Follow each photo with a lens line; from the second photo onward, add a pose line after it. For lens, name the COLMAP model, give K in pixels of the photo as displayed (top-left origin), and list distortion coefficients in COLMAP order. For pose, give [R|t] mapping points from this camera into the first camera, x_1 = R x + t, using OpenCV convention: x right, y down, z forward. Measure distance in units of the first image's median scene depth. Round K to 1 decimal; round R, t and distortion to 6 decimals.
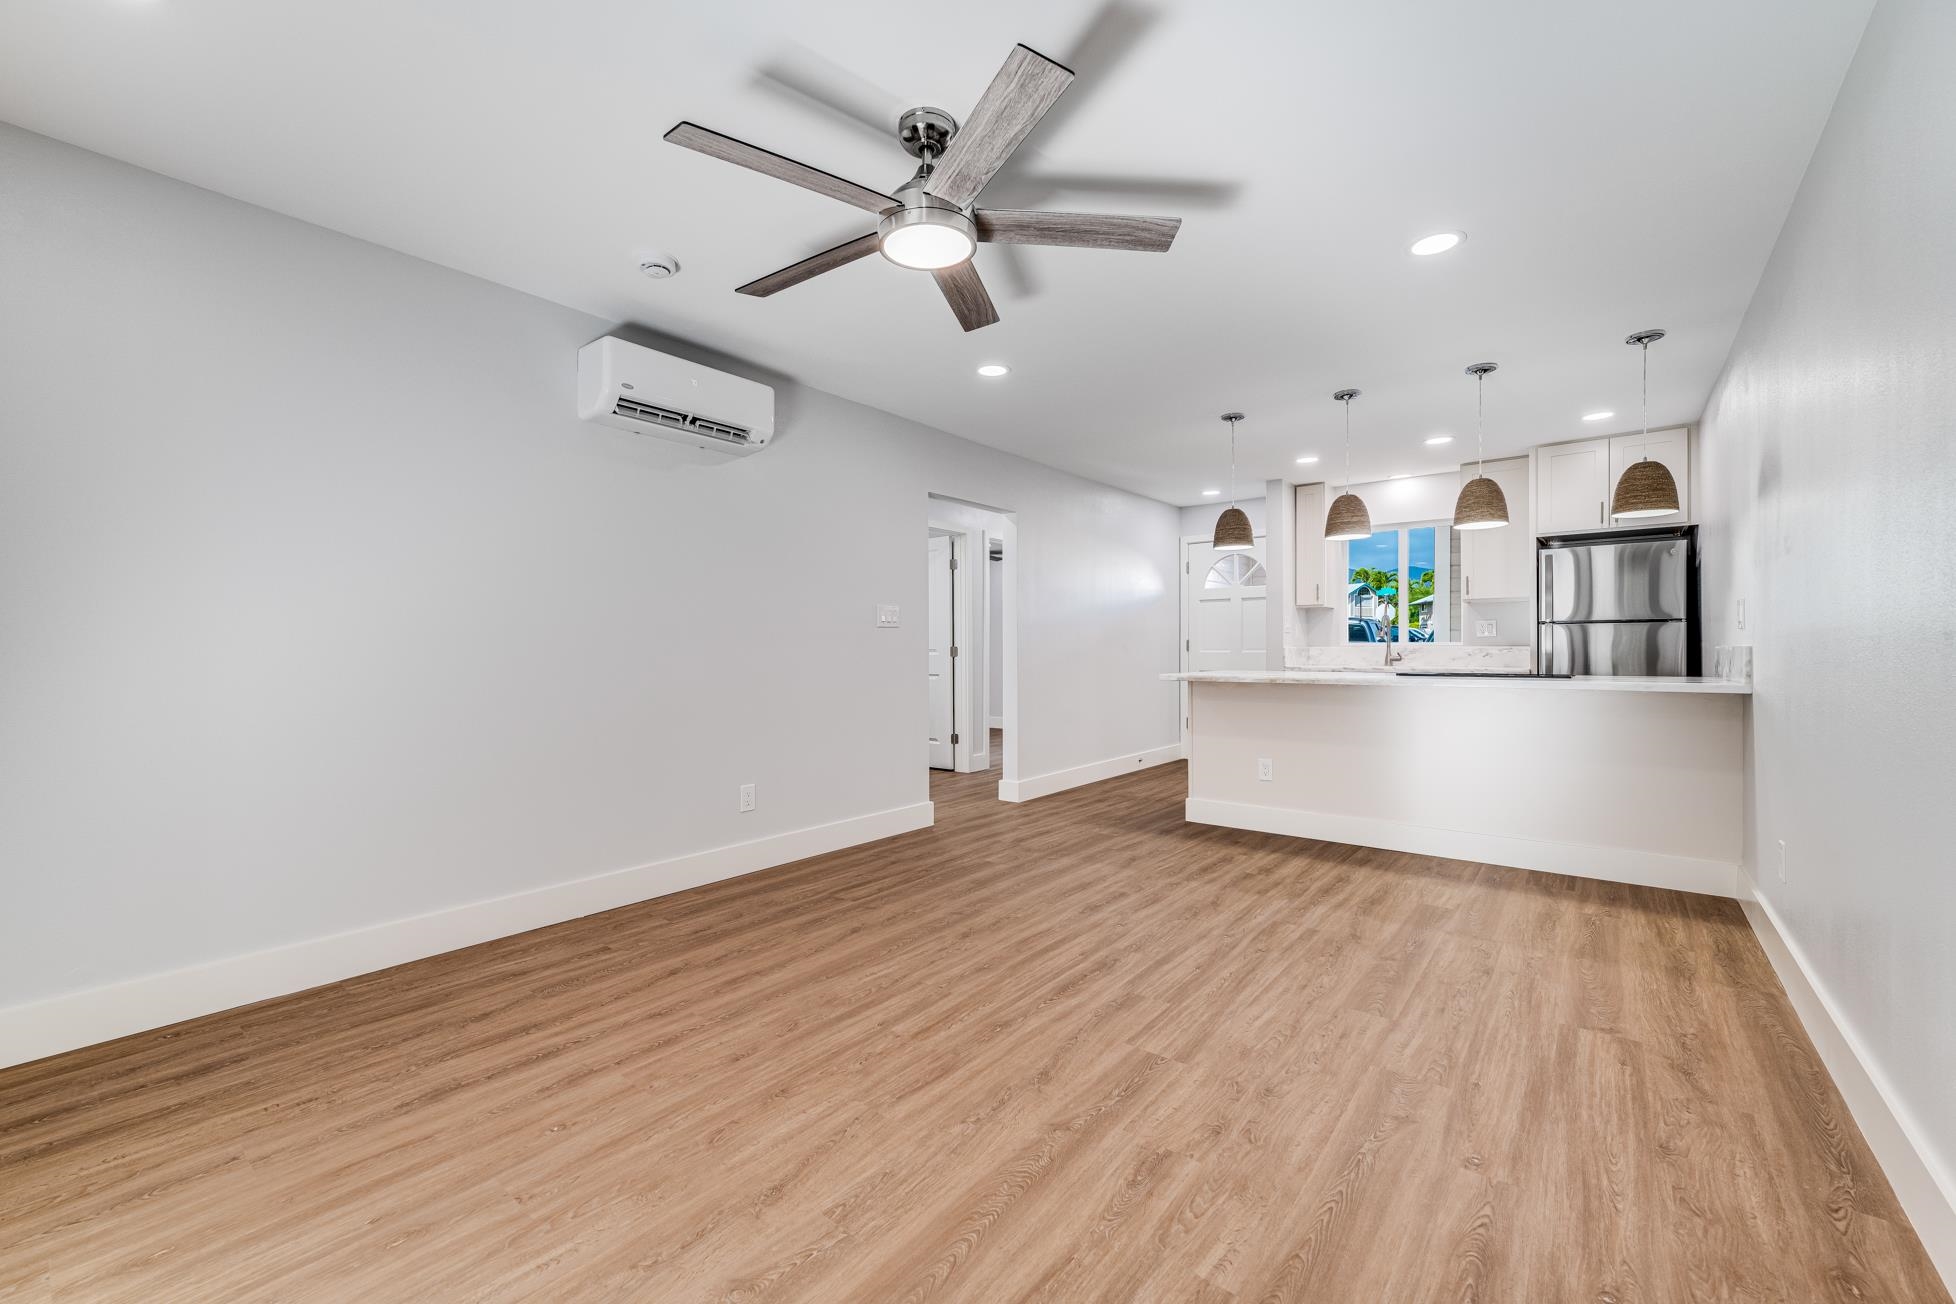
lens RADIAL K [[782.7, 0, 979.0], [0, 782.7, 645.7], [0, 0, 1]] dist [-0.000919, -0.000052]
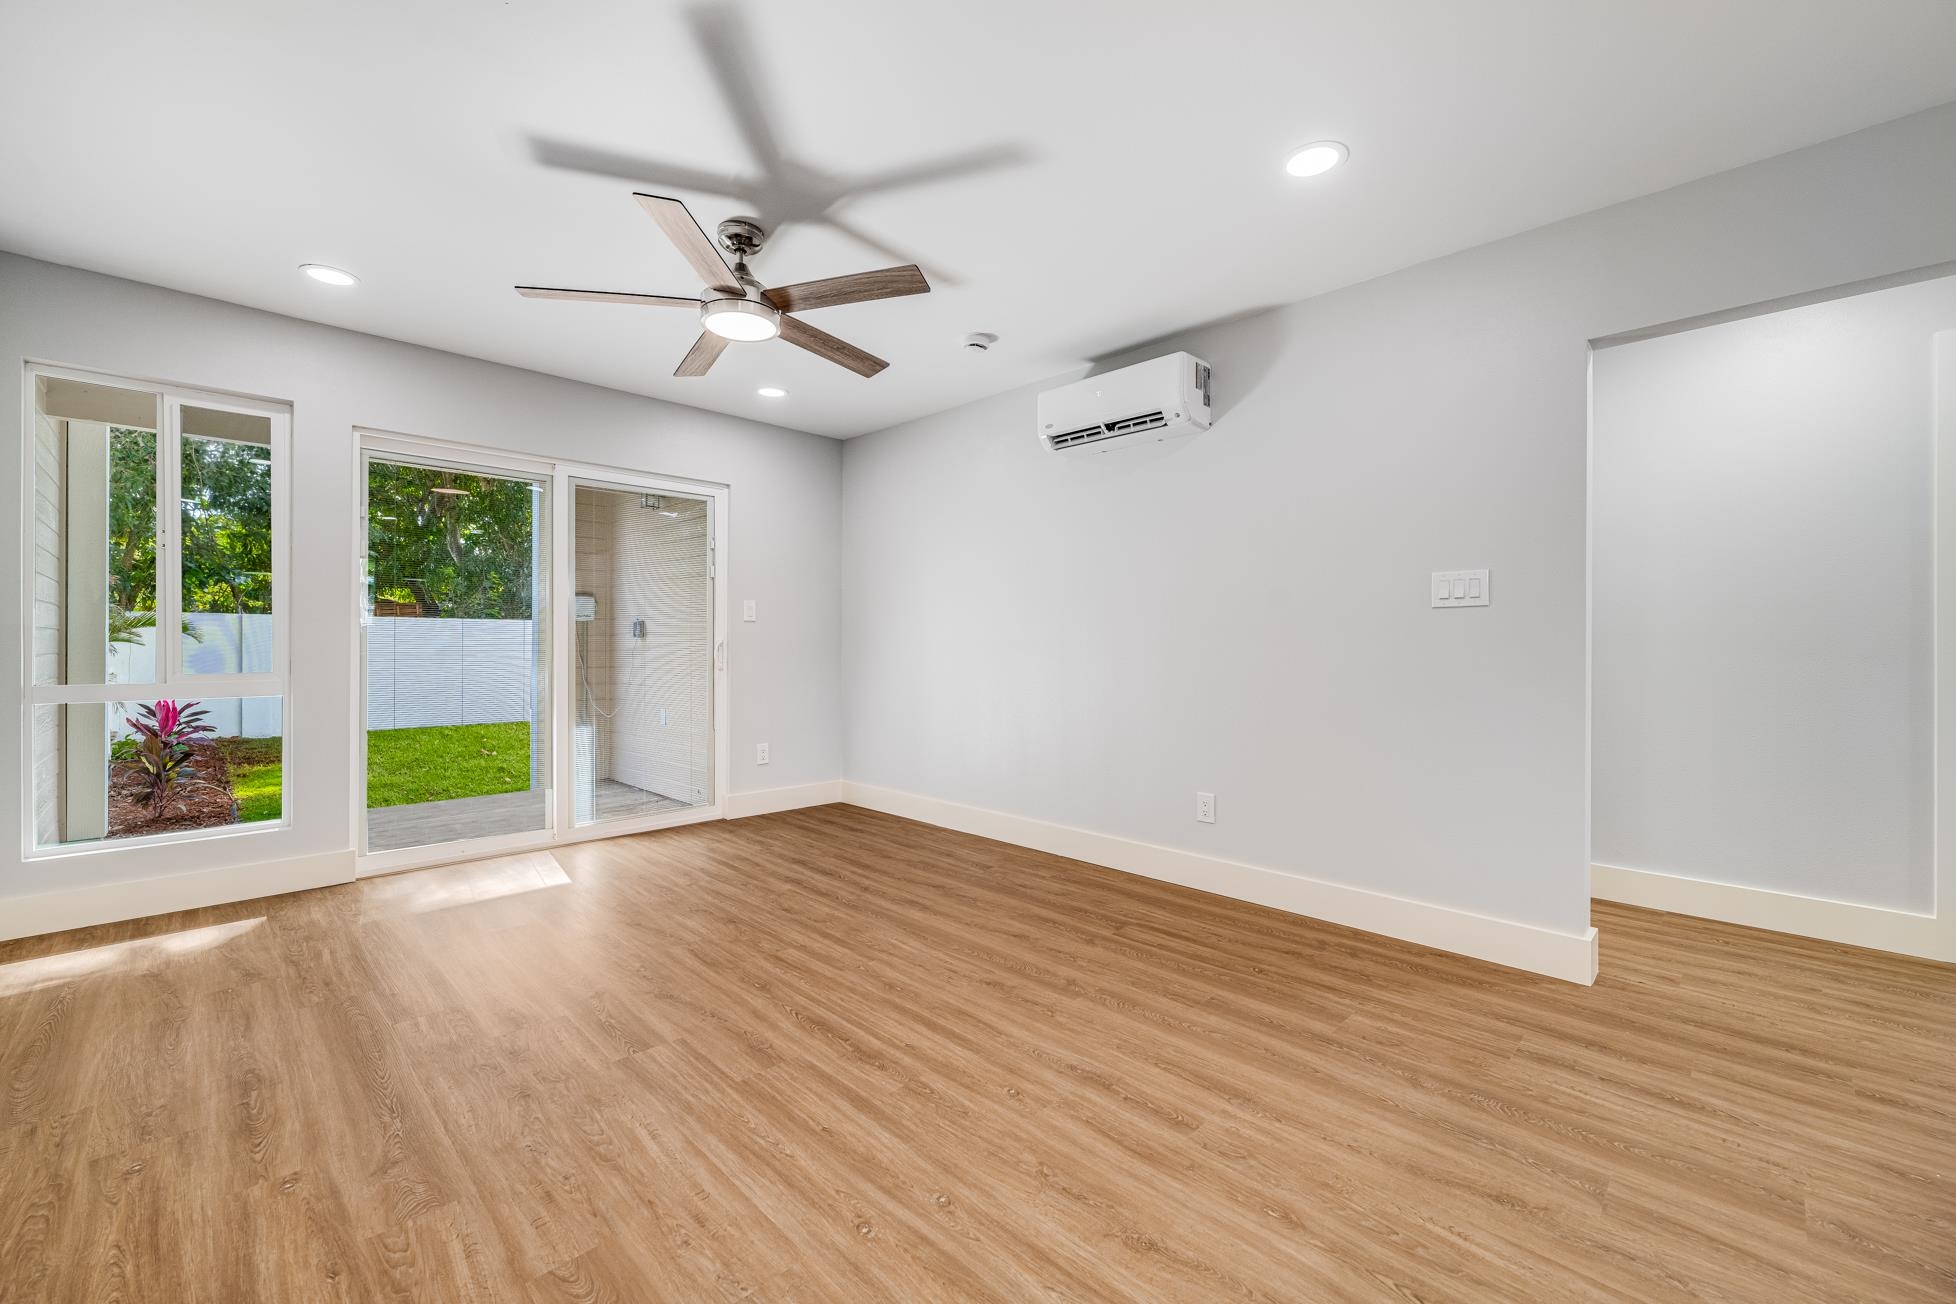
lens RADIAL K [[792.9, 0, 971.8], [0, 792.9, 649.9], [0, 0, 1]] dist [-0.001357, 0.000125]
pose [[-0.118249, 0.007744, -0.992954, 0.854431], [0.002142, 0.999969, 0.007544, 0.005899], [0.992982, -0.001235, -0.118262, 1.115500]]
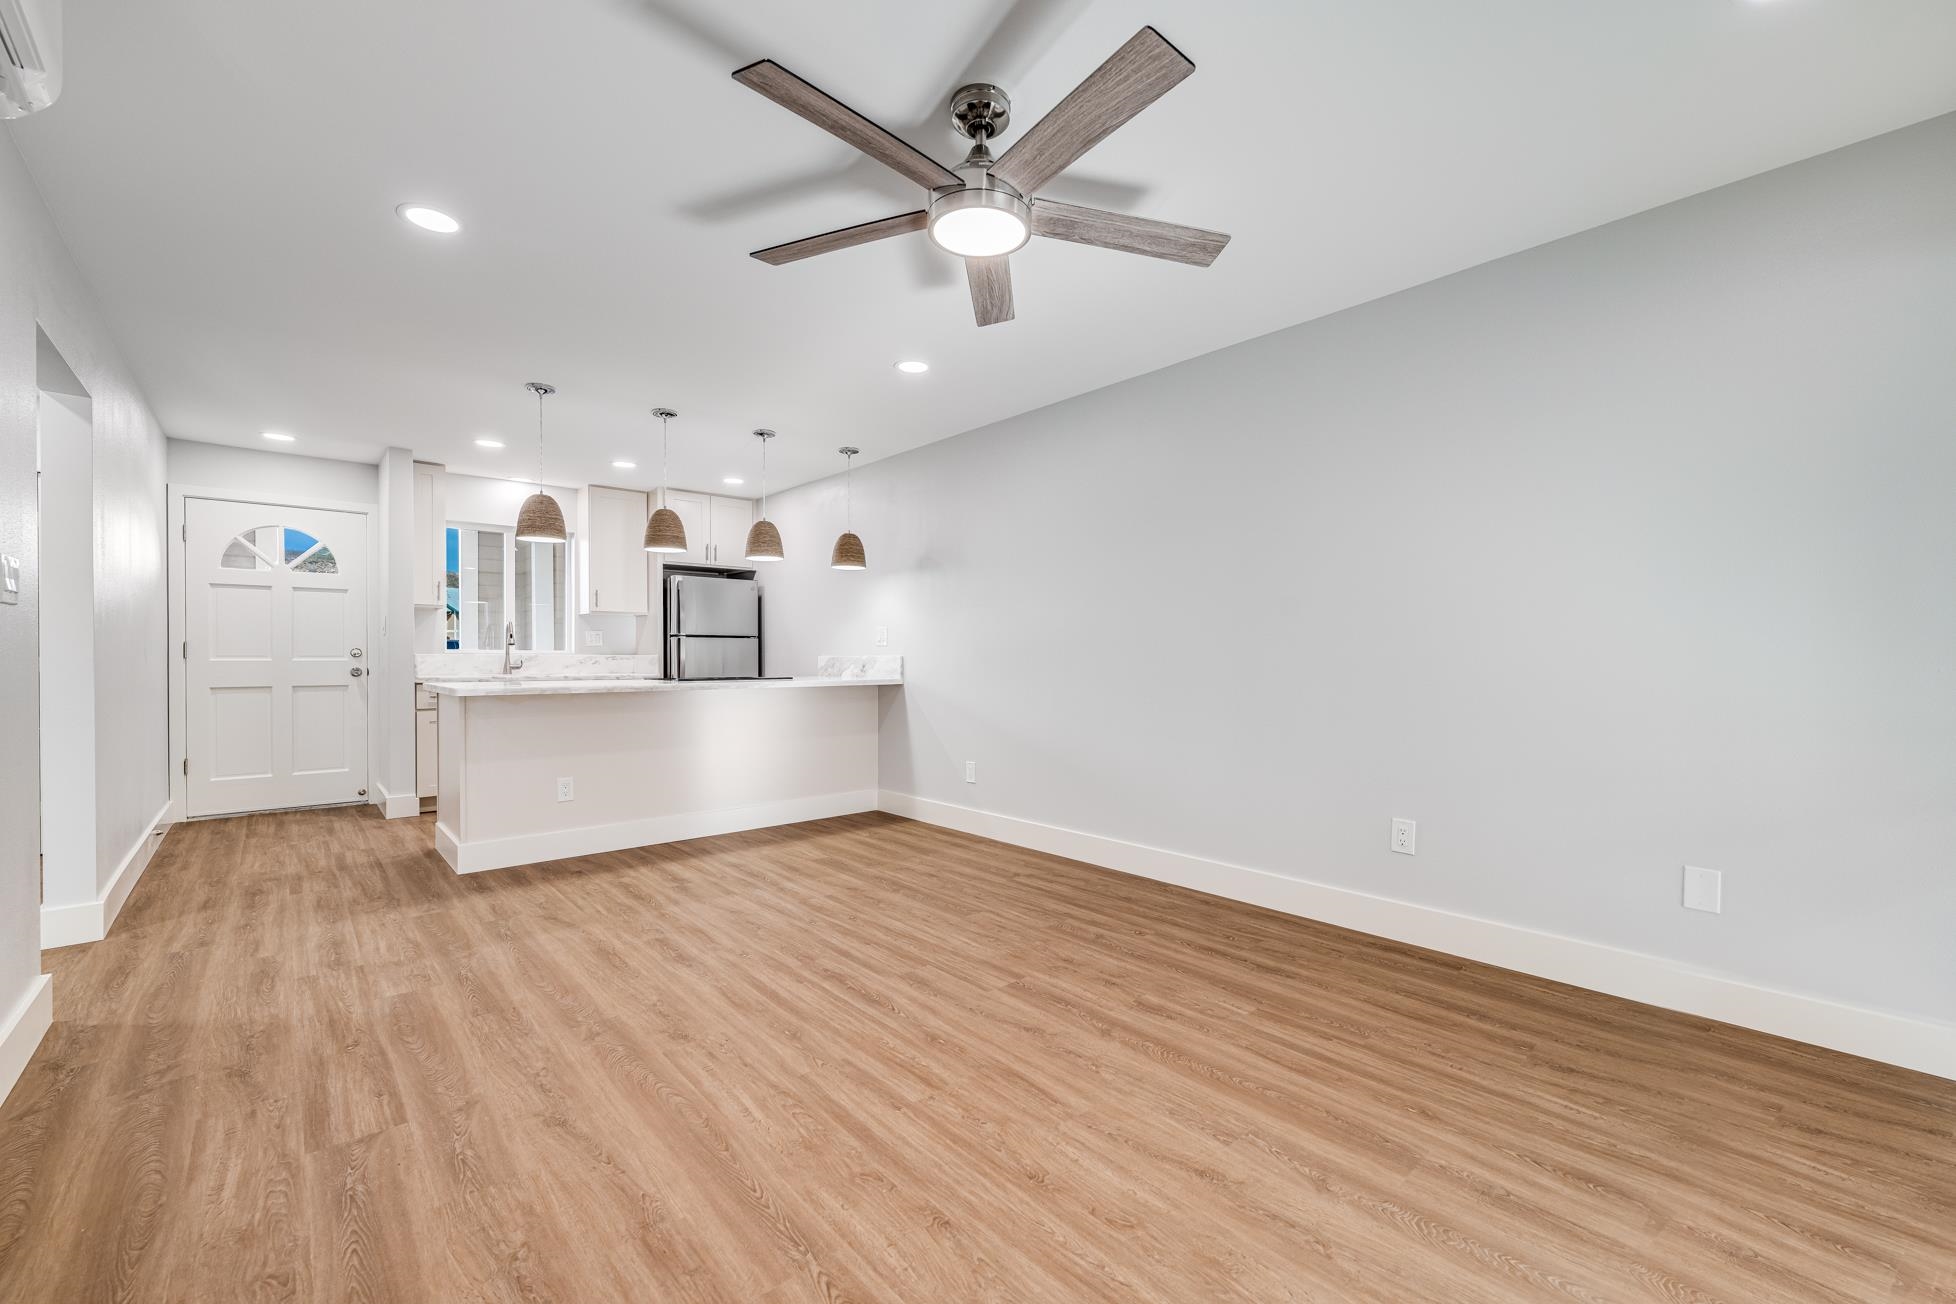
lens RADIAL K [[782.7, 0, 979.0], [0, 782.7, 645.7], [0, 0, 1]] dist [-0.000919, -0.000052]
pose [[0.170091, 0.017099, 0.985280, -0.738933], [-0.007363, 0.999844, -0.016081, 0.004784], [-0.985401, -0.004519, 0.170190, 0.611747]]
